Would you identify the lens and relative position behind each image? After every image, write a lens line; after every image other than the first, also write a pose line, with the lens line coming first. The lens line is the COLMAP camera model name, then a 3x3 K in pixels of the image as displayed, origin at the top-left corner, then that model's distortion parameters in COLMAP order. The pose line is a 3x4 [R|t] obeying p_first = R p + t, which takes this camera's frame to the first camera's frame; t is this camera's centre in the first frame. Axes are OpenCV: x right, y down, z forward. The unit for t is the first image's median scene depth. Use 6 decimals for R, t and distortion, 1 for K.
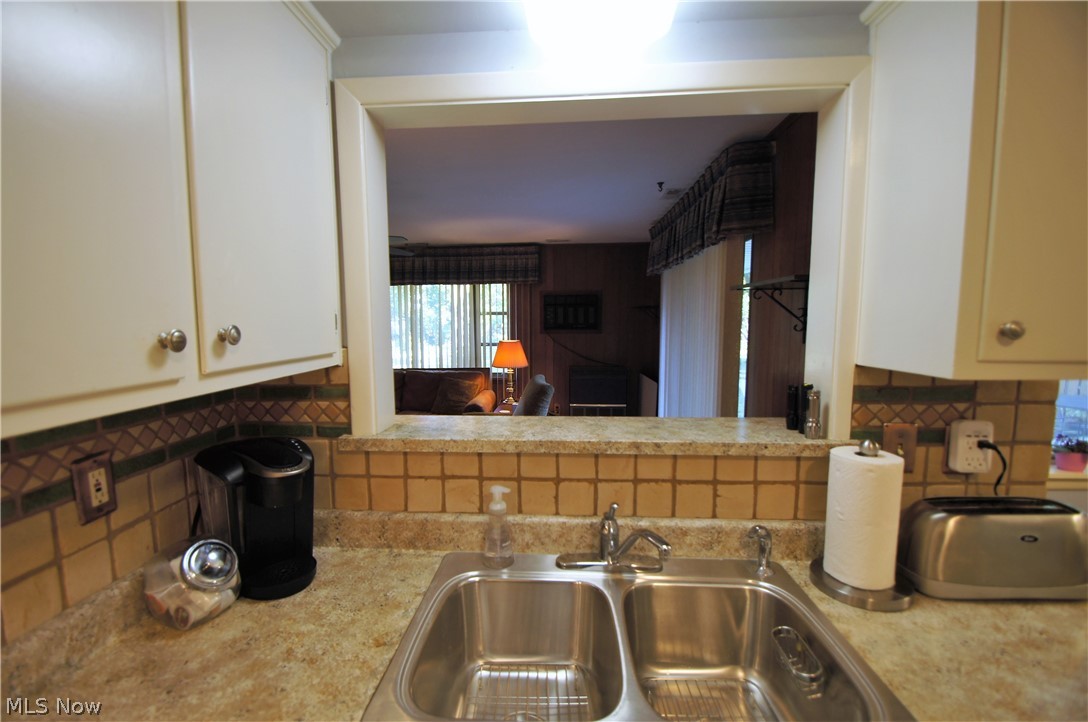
lens RADIAL K [[494.3, 0, 544.4], [0, 494.3, 366.4], [0, 0, 1]] dist [-0.001594, -0.000206]
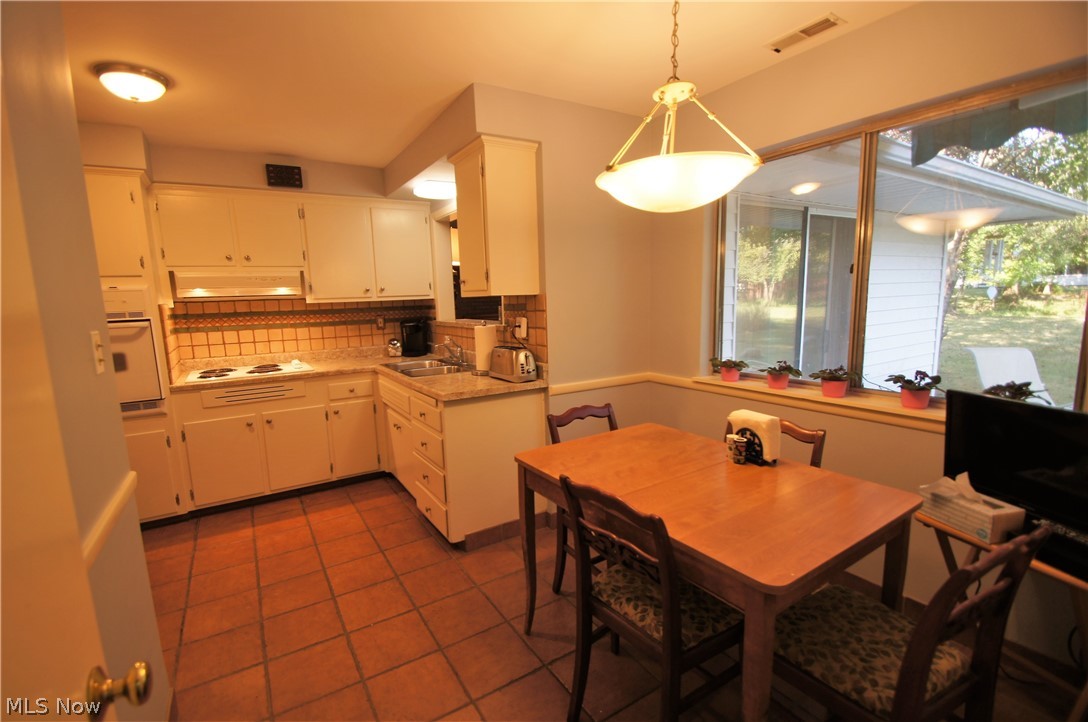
lens RADIAL K [[494.3, 0, 544.4], [0, 494.3, 366.4], [0, 0, 1]] dist [-0.001594, -0.000206]
pose [[0.600029, 0.104399, -0.793137, 3.695674], [-0.055976, 0.994497, 0.088557, 0.151839], [0.798017, -0.008740, 0.602571, -0.573247]]
